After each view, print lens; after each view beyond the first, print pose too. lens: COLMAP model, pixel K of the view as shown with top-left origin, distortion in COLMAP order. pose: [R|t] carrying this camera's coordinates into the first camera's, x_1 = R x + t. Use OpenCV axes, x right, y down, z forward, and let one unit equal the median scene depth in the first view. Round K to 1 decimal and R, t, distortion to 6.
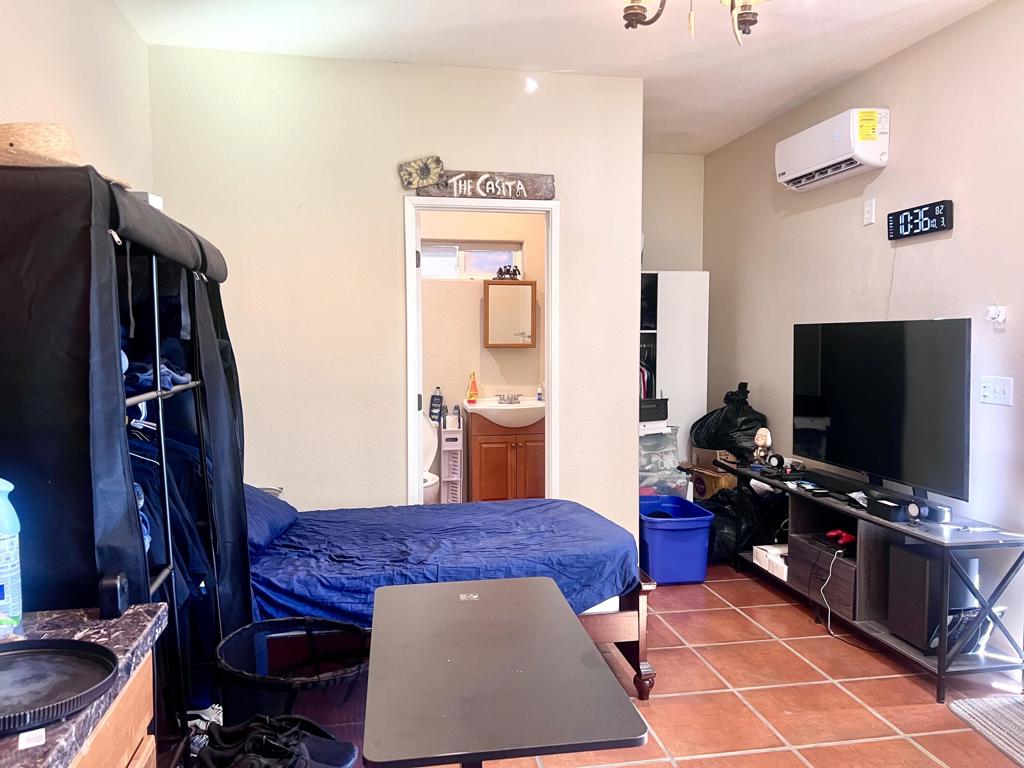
lens RADIAL K [[773.1, 0, 512.2], [0, 773.1, 384.3], [0, 0, 1]] dist [0.030649, -0.013980]
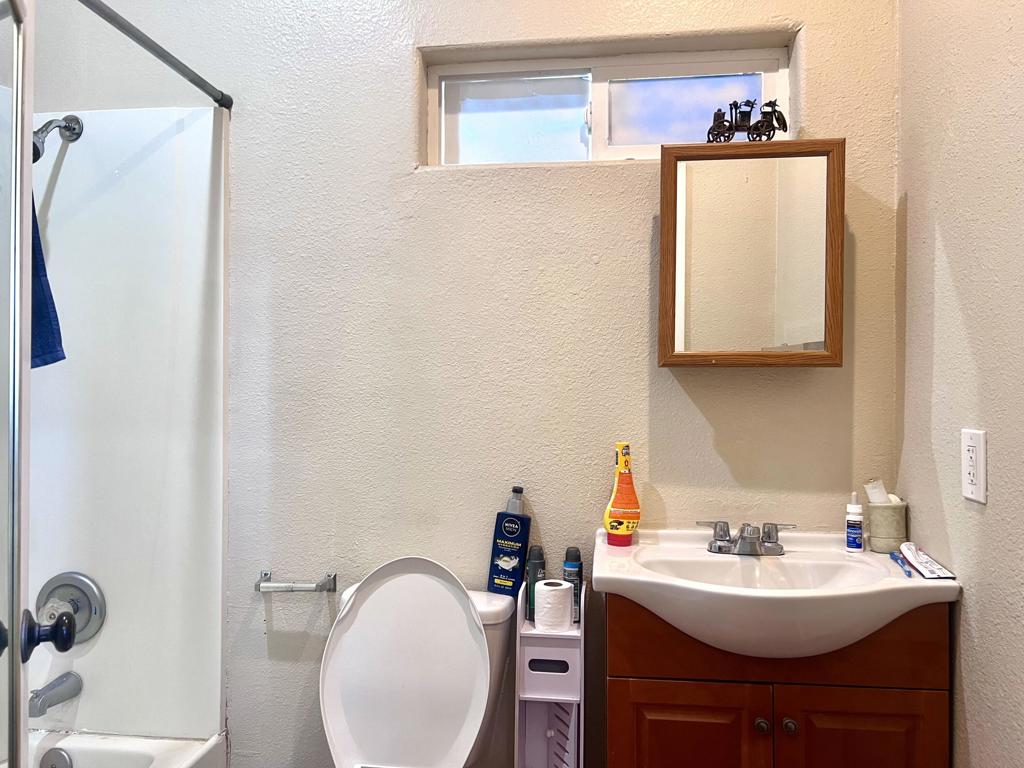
lens RADIAL K [[773.1, 0, 515.7], [0, 773.1, 384.5], [0, 0, 1]] dist [0.030649, -0.013980]
pose [[0.958394, 0.003084, -0.285433, -0.003750], [-0.027905, 0.996164, -0.082932, -0.012906], [0.284083, 0.087446, 0.954804, 0.686411]]
